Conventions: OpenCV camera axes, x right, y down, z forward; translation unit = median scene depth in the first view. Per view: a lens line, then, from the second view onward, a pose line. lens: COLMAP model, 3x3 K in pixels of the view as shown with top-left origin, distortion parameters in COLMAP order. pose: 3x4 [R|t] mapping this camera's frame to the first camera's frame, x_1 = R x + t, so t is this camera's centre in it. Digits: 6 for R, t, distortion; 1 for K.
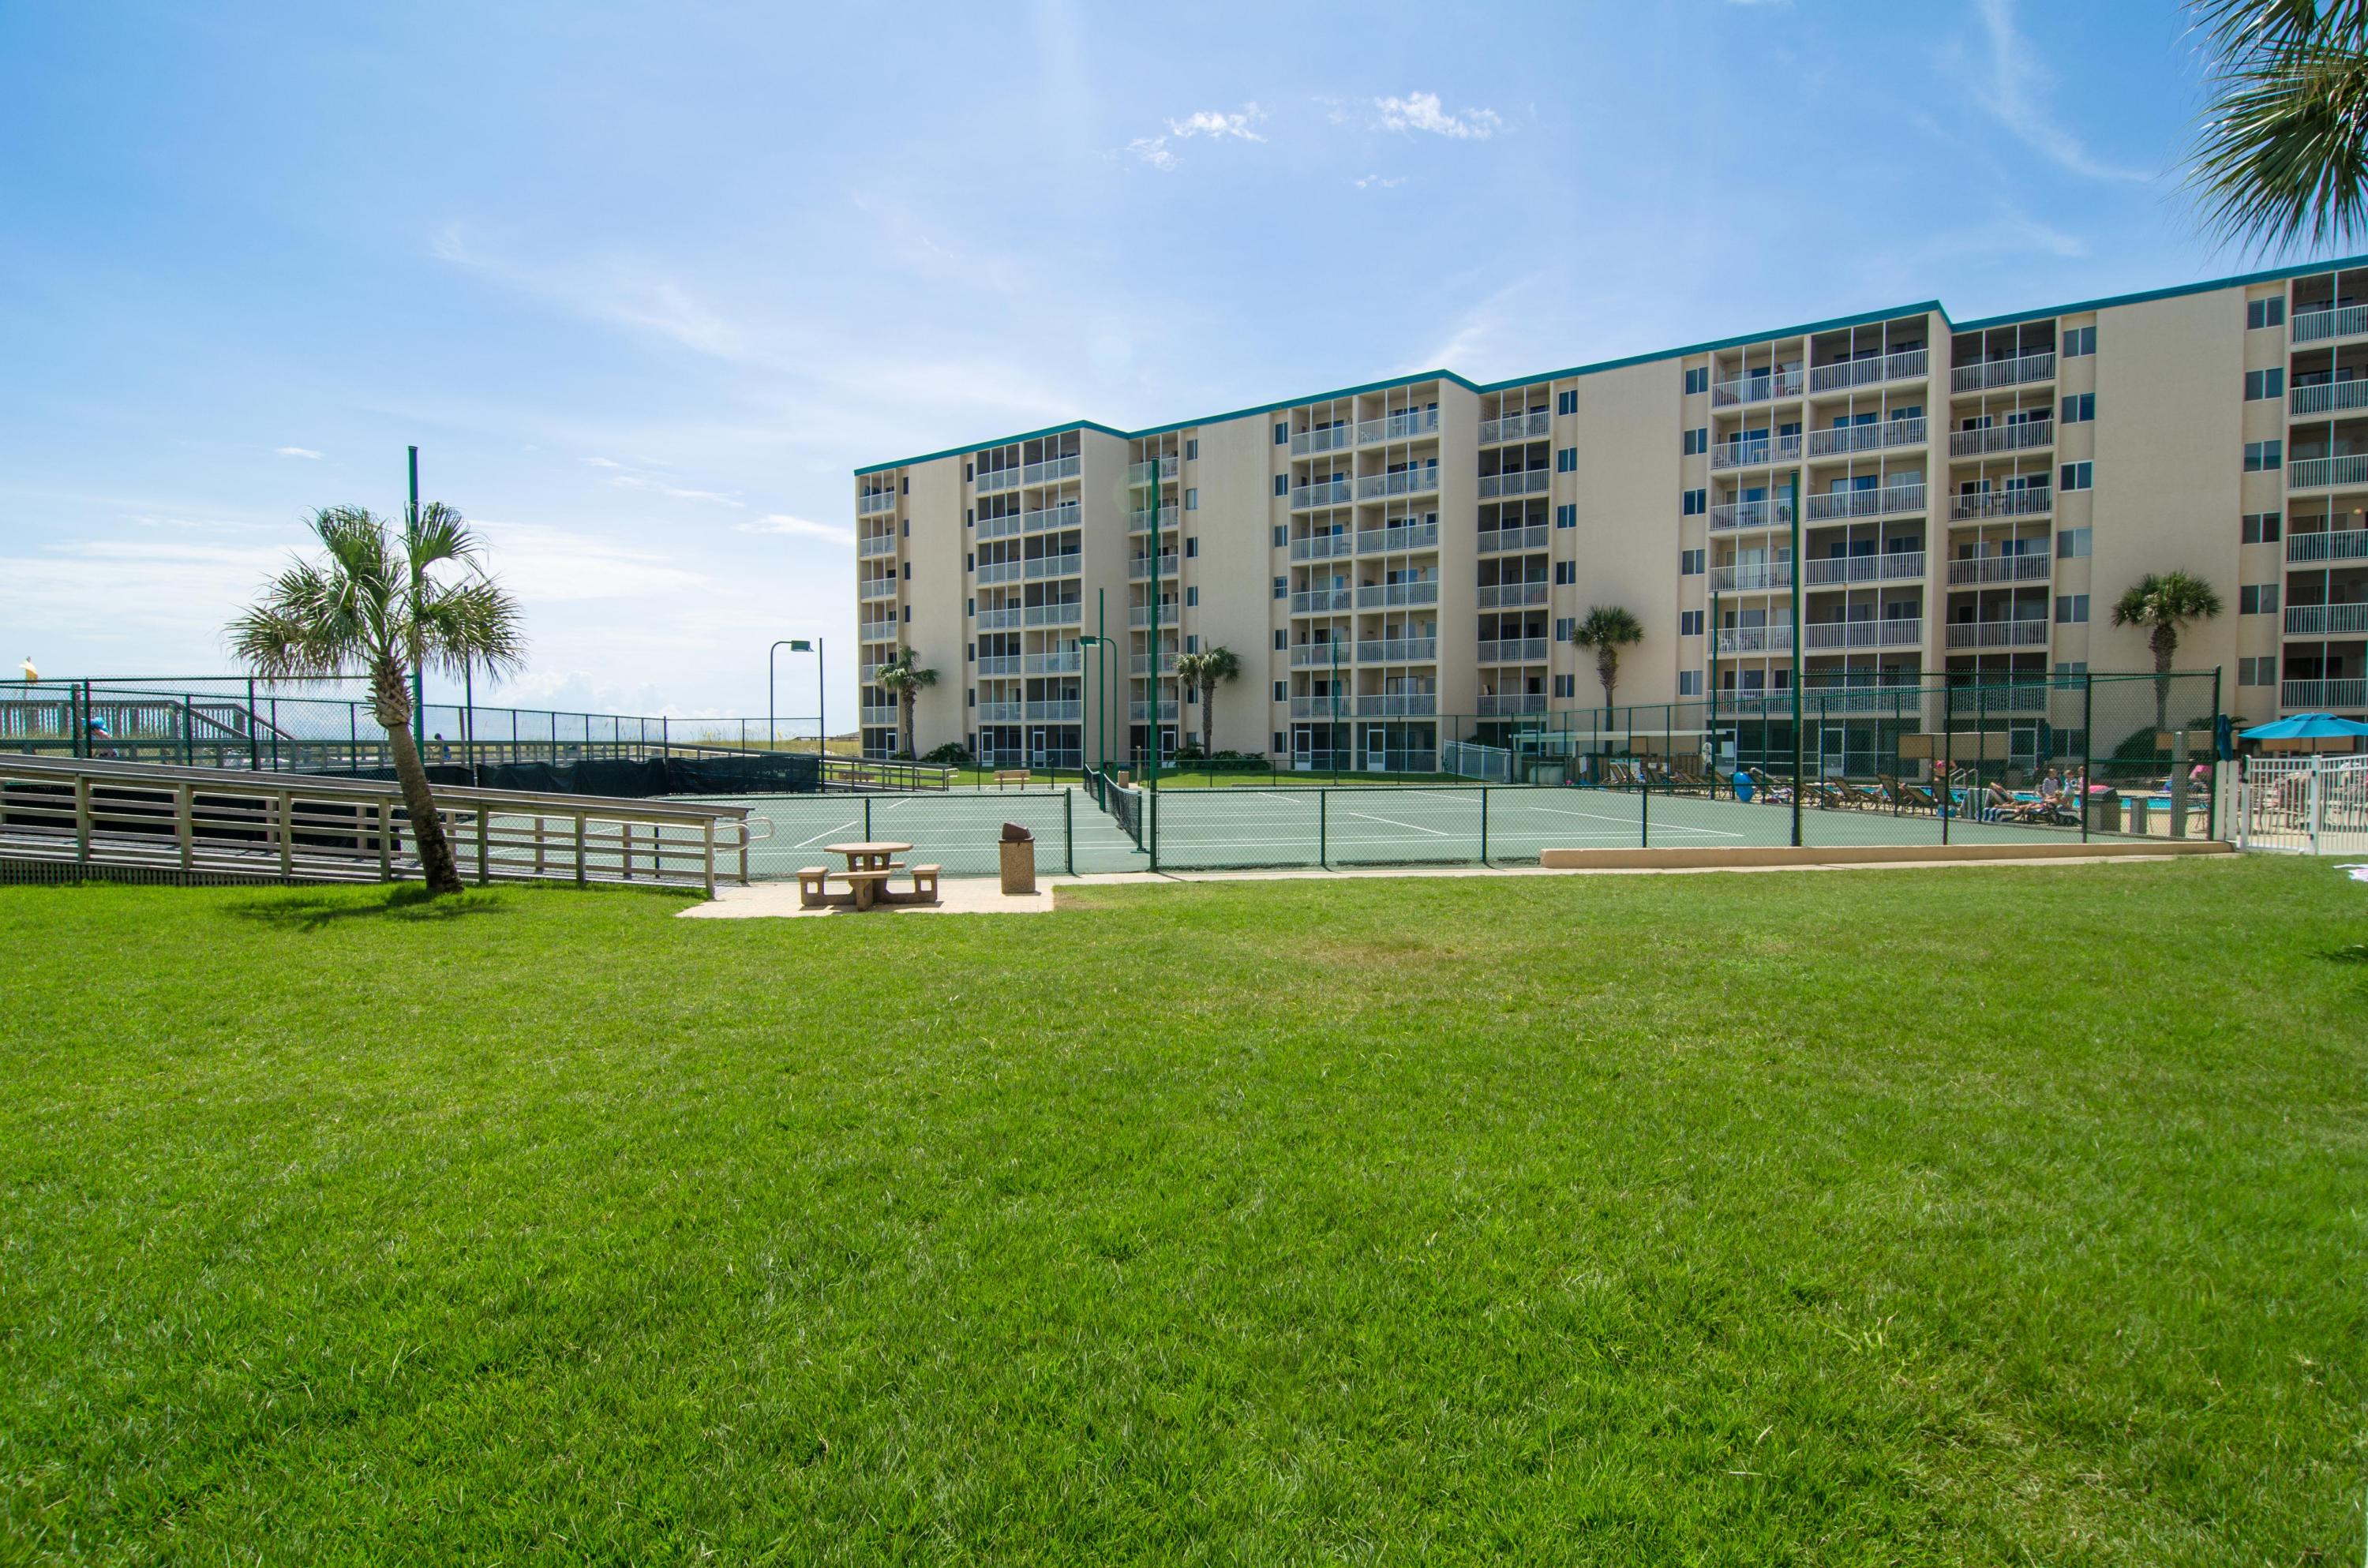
lens RADIAL K [[1256.4, 0, 1171.4], [0, 1256.4, 790.3], [0, 0, 1]] dist [-0.006521, -0.008996]
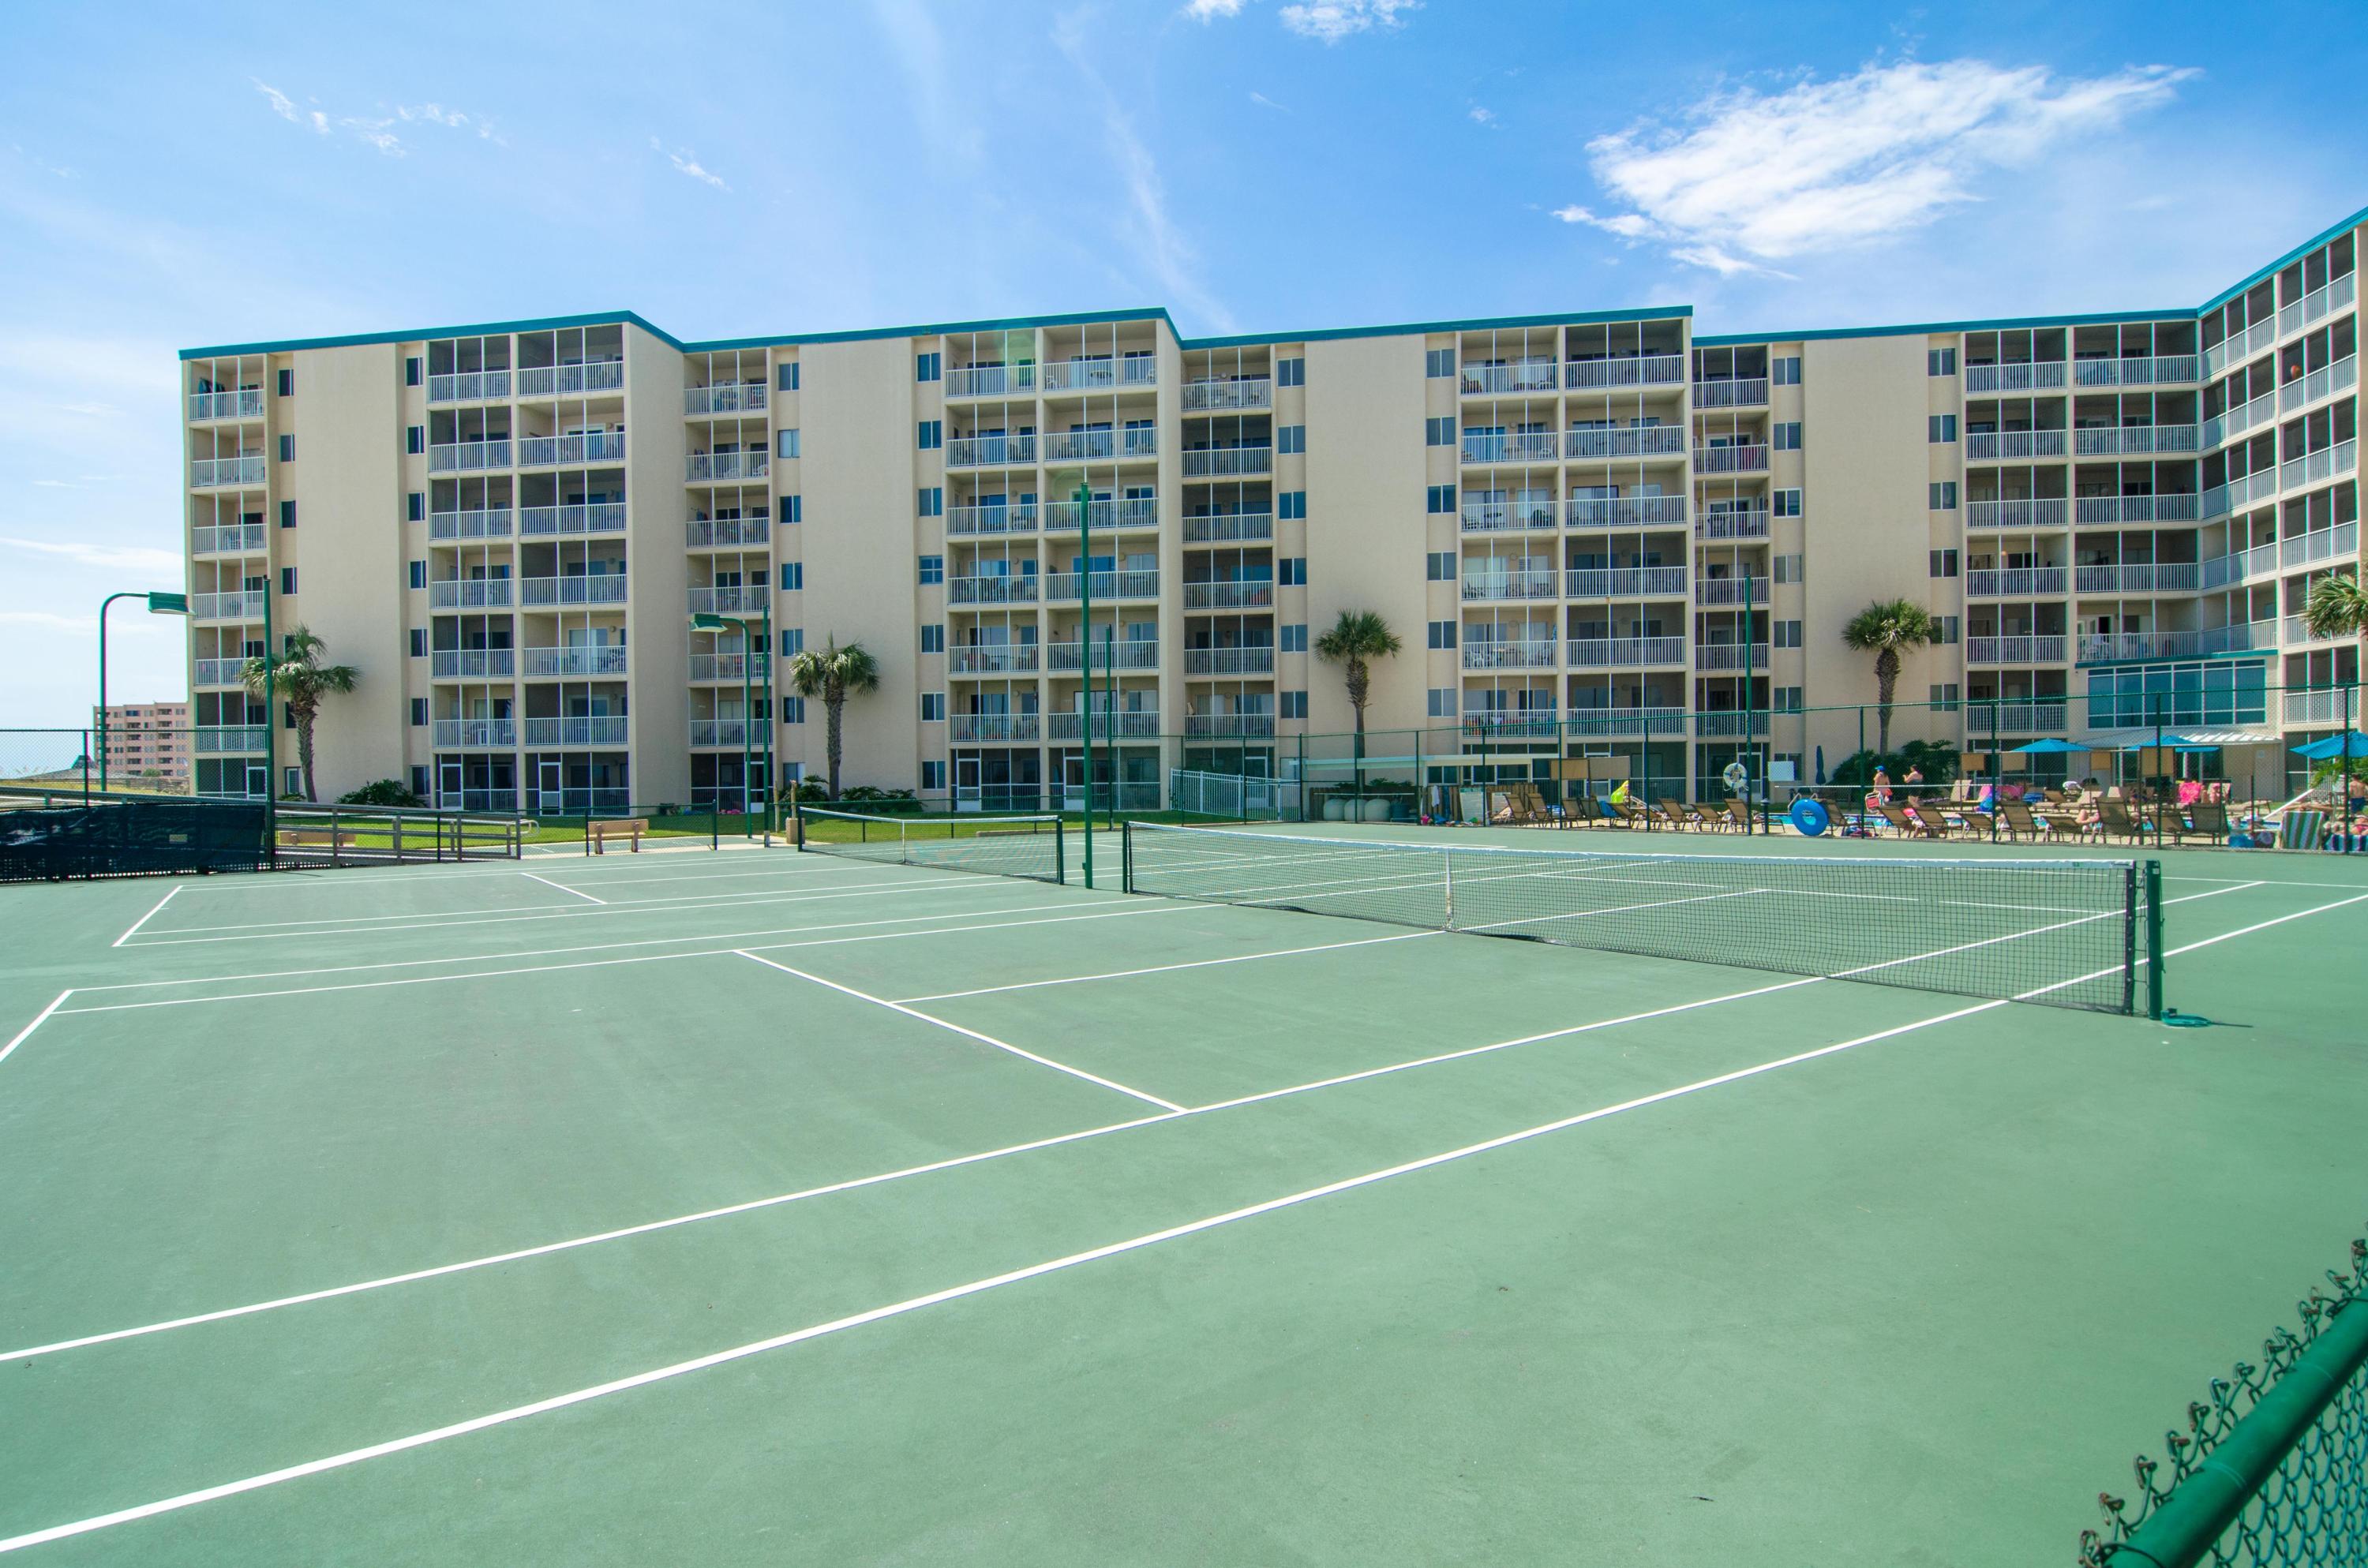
lens RADIAL K [[1256.4, 0, 1157.4], [0, 1256.4, 787.0], [0, 0, 1]] dist [-0.006521, -0.008996]
pose [[0.873606, -0.011479, 0.486499, -0.167772], [0.027961, 0.999254, -0.026631, -0.007358], [-0.485830, 0.036868, 0.873275, 0.288460]]
